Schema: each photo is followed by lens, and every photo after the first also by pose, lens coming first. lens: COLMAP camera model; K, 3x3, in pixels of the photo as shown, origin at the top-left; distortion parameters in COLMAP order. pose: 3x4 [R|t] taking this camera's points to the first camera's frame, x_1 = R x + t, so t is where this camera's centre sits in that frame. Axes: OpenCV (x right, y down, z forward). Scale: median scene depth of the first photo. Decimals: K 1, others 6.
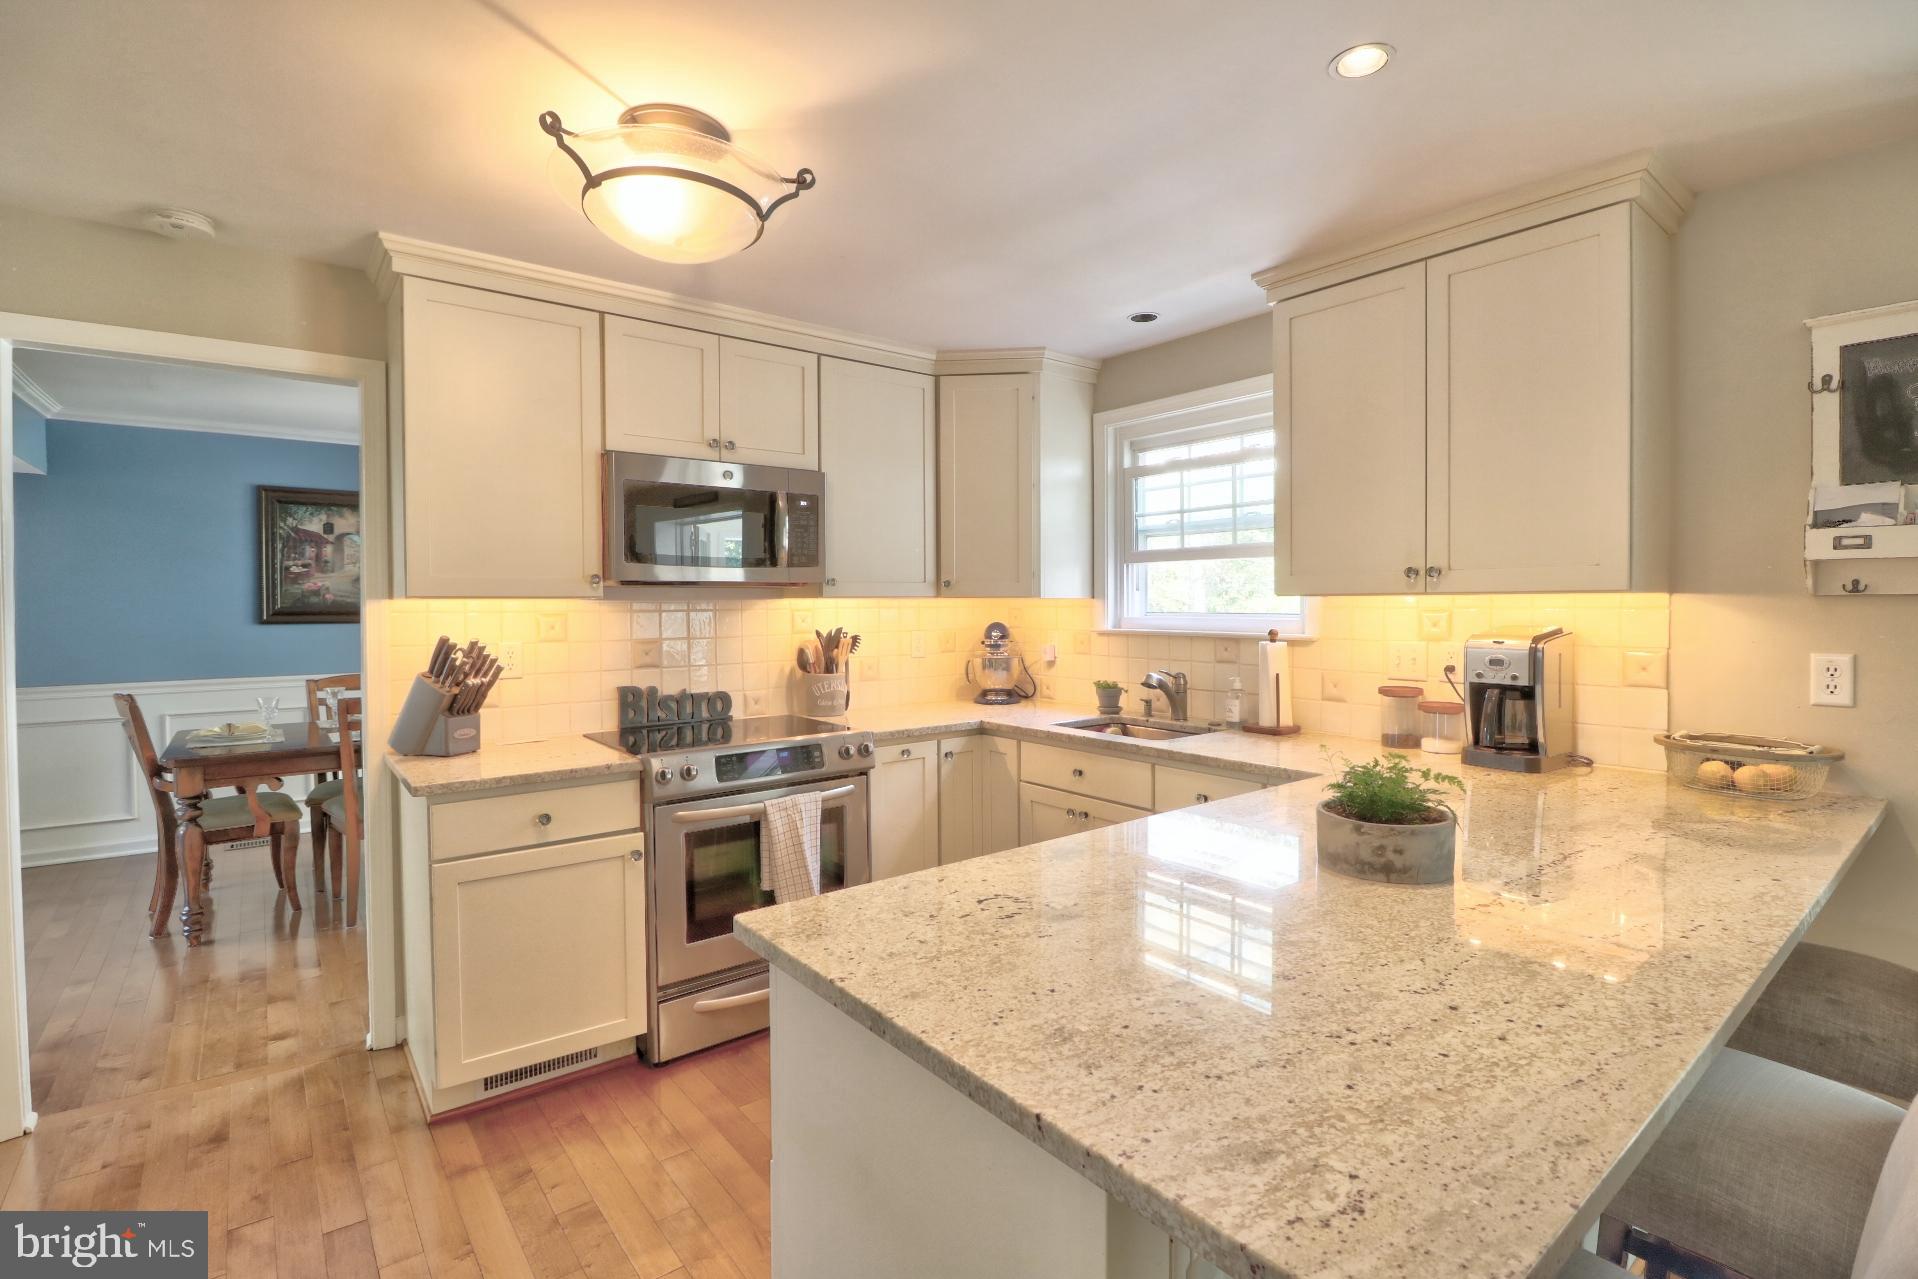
lens RADIAL K [[884.2, 0, 959.8], [0, 884.2, 624.8], [0, 0, 1]] dist [-0.011338, -0.006616]
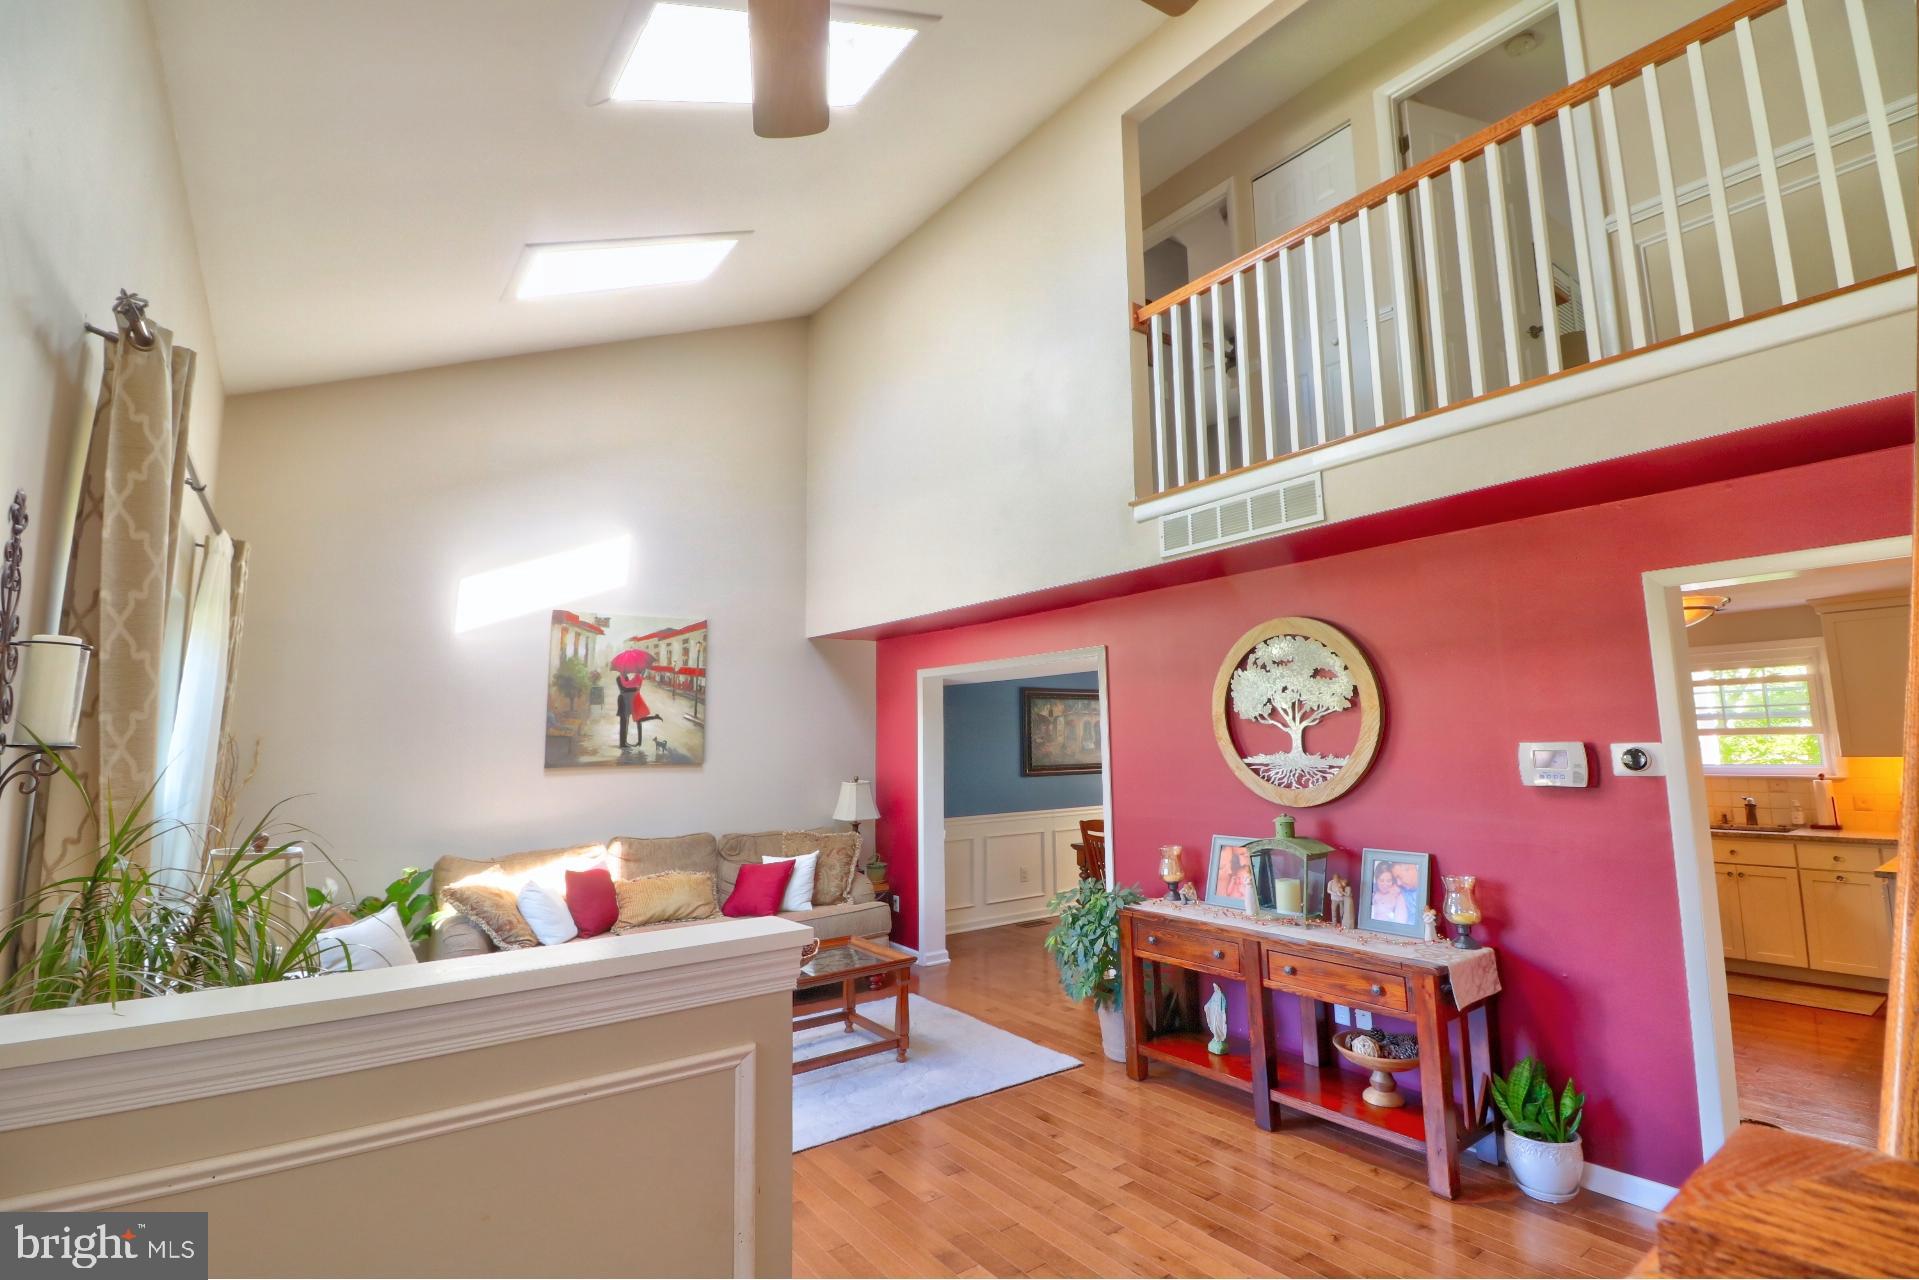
lens RADIAL K [[884.6, 0, 955.7], [0, 884.6, 625.0], [0, 0, 1]] dist [-0.011338, -0.006616]
pose [[0.998800, -0.019224, -0.045040, -1.580509], [0.012125, 0.988168, -0.152895, -0.053170], [0.047446, 0.152165, 0.987216, -1.093686]]
